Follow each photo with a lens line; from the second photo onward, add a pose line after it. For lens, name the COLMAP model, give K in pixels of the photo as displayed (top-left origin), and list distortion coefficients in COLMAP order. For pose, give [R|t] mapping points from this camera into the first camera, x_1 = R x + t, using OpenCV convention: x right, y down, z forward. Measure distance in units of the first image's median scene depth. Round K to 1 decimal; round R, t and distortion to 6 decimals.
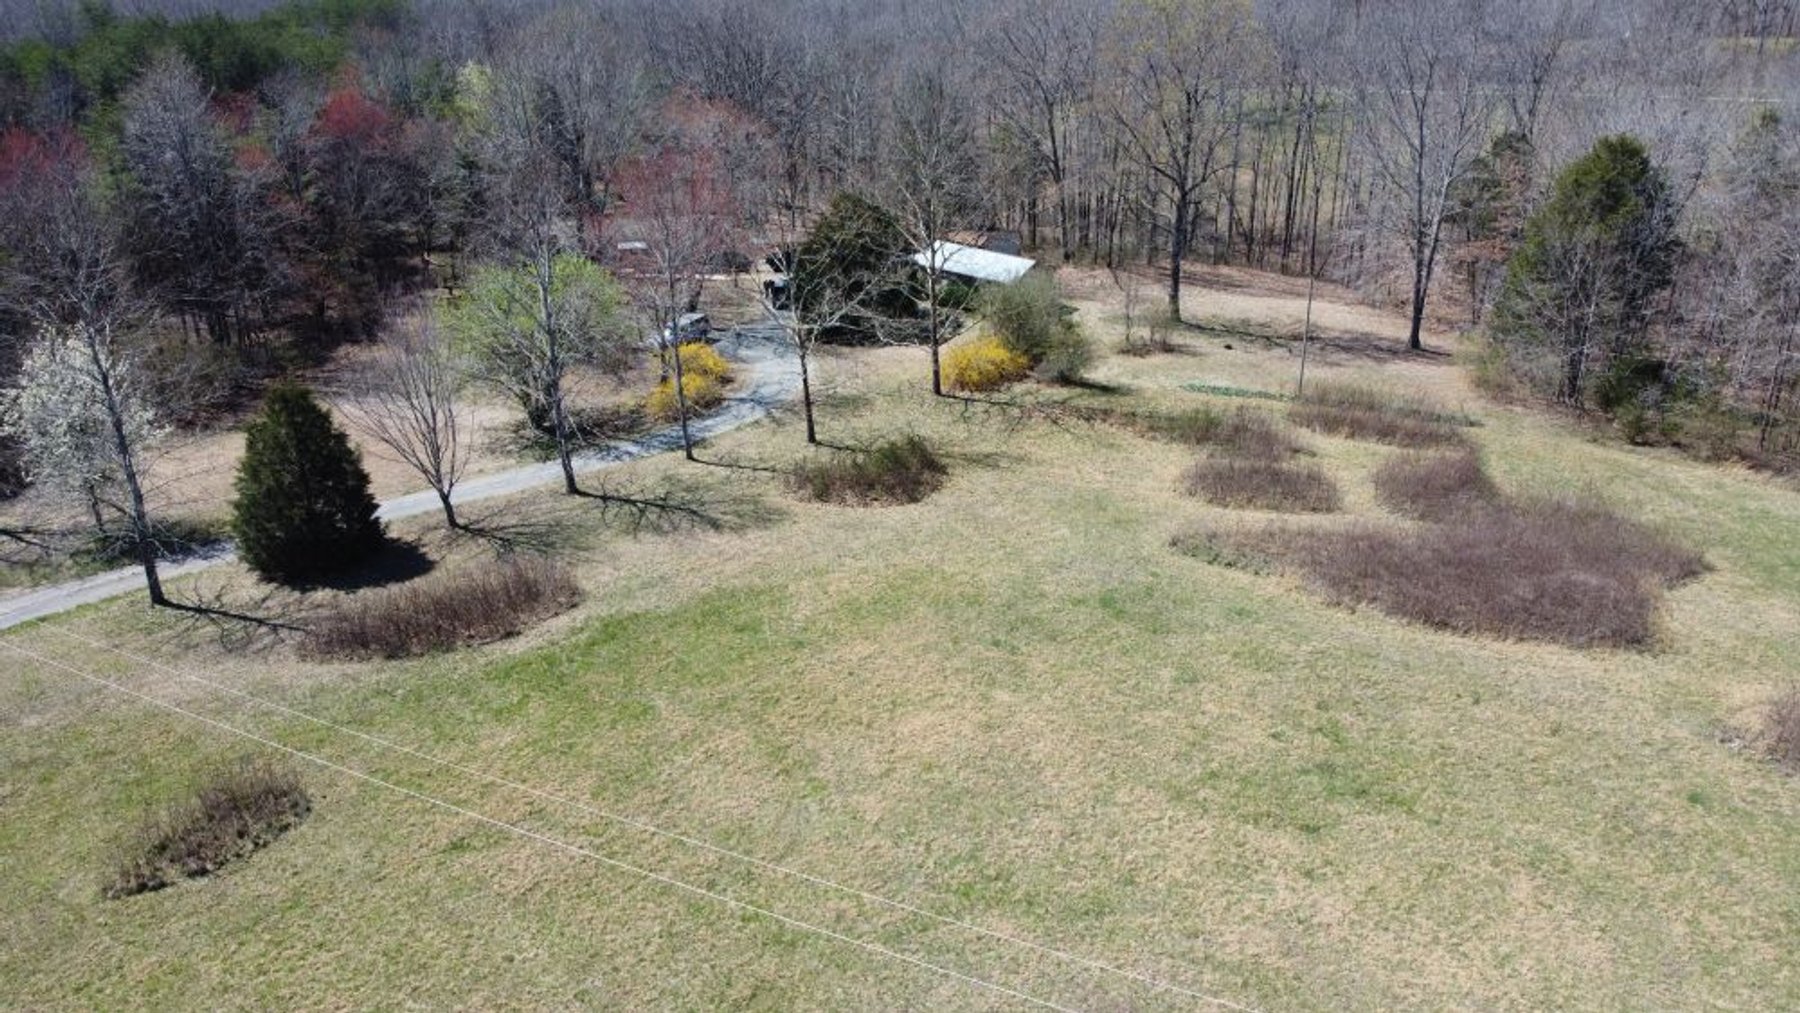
lens RADIAL K [[1359.7, 0, 901.8], [0, 1359.7, 498.3], [0, 0, 1]] dist [0.010841, -0.012471]
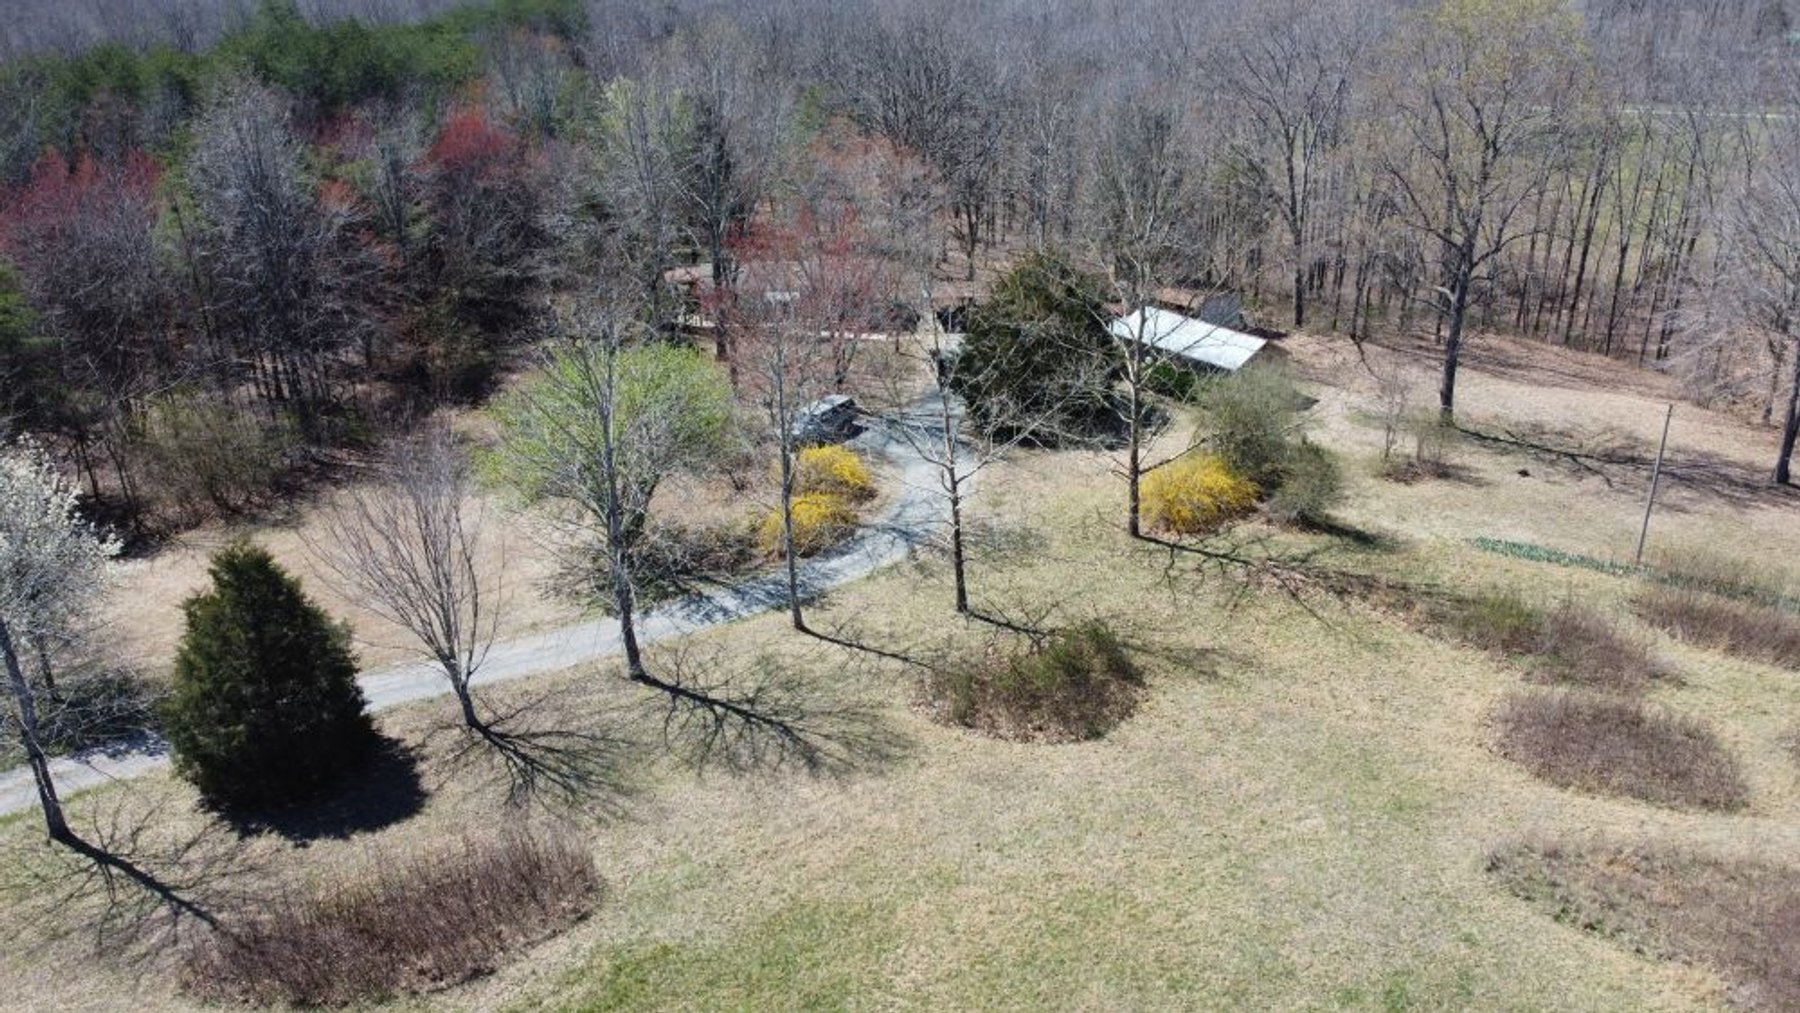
lens RADIAL K [[1359.7, 0, 900.2], [0, 1359.7, 498.9], [0, 0, 1]] dist [0.010841, -0.012471]
pose [[0.989350, 0.055117, -0.134718, -0.002244], [-0.054788, 0.998479, 0.006152, -0.105967], [0.134853, 0.001294, 0.990865, 0.254316]]
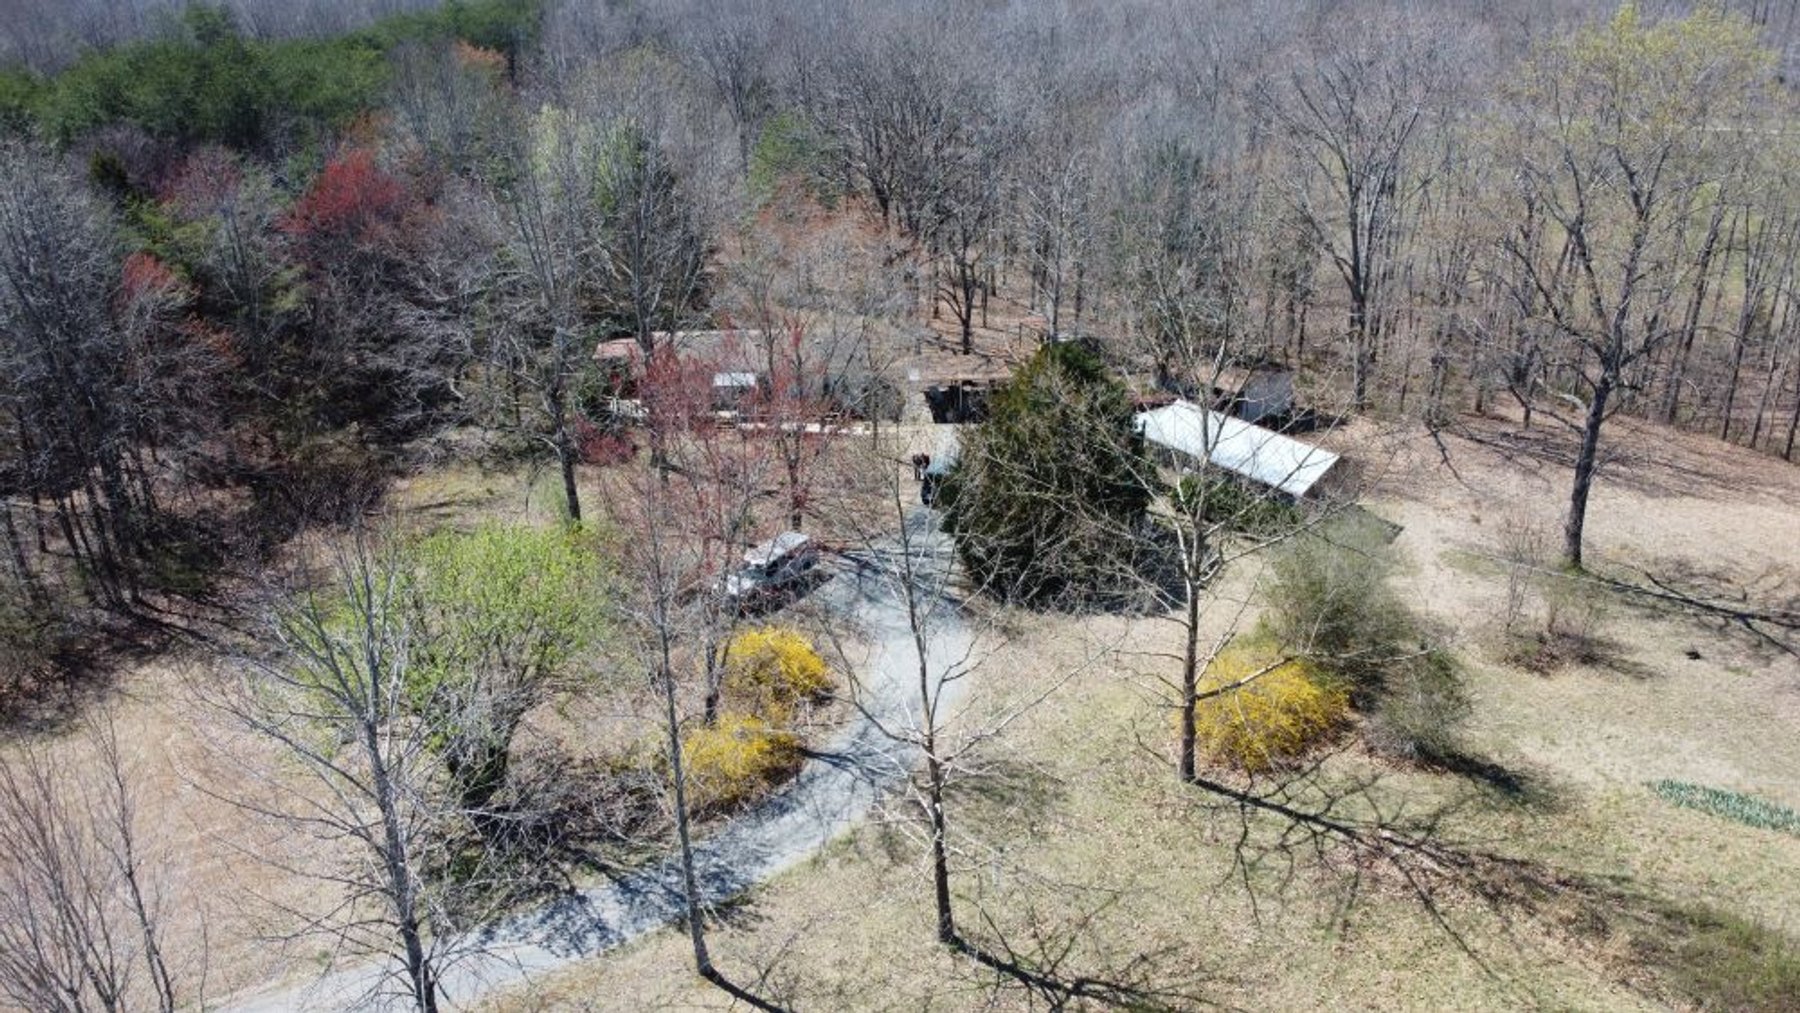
lens RADIAL K [[1359.7, 0, 904.3], [0, 1359.7, 500.4], [0, 0, 1]] dist [0.010841, -0.012471]
pose [[0.989682, 0.054633, -0.132458, -0.023076], [-0.053854, 0.998504, 0.009455, -0.210595], [0.132776, -0.002224, 0.991144, 0.493197]]
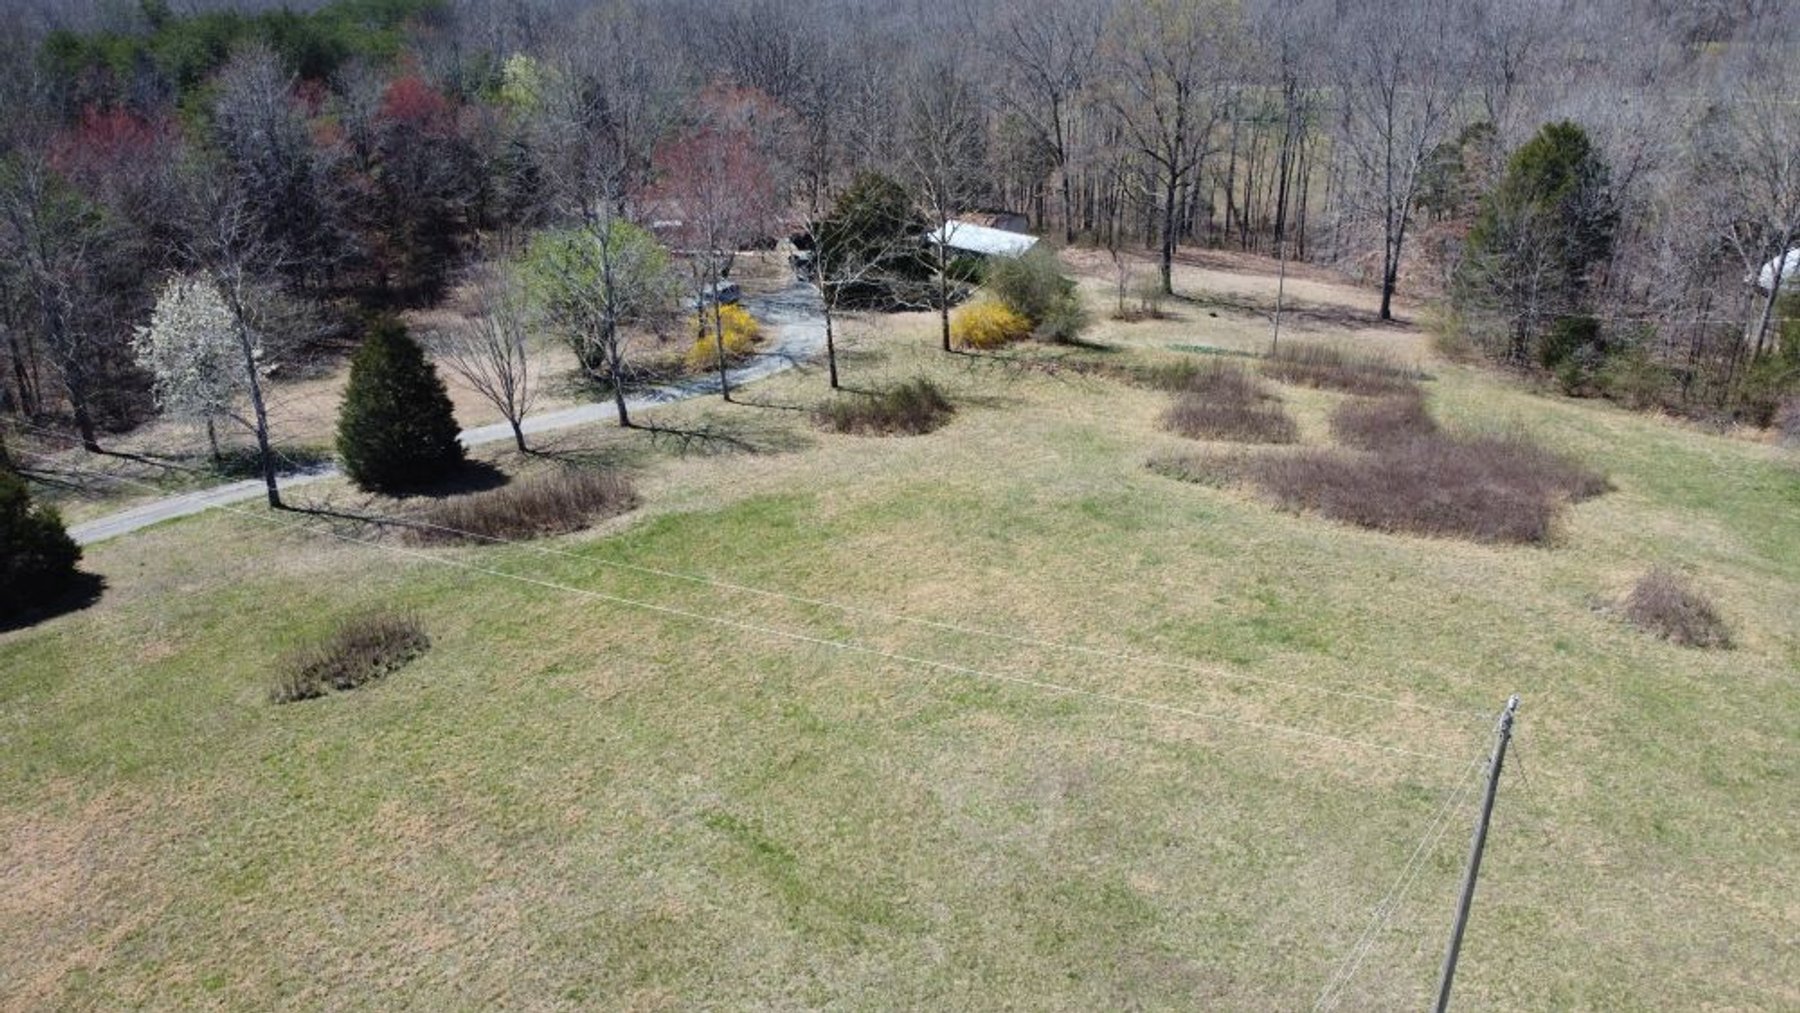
lens RADIAL K [[1359.7, 0, 902.0], [0, 1359.7, 498.1], [0, 0, 1]] dist [0.010841, -0.012471]
pose [[0.999918, 0.008345, -0.009679, 0.001323], [-0.008372, 0.999961, -0.002758, 0.053163], [0.009656, 0.002838, 0.999949, -0.125475]]
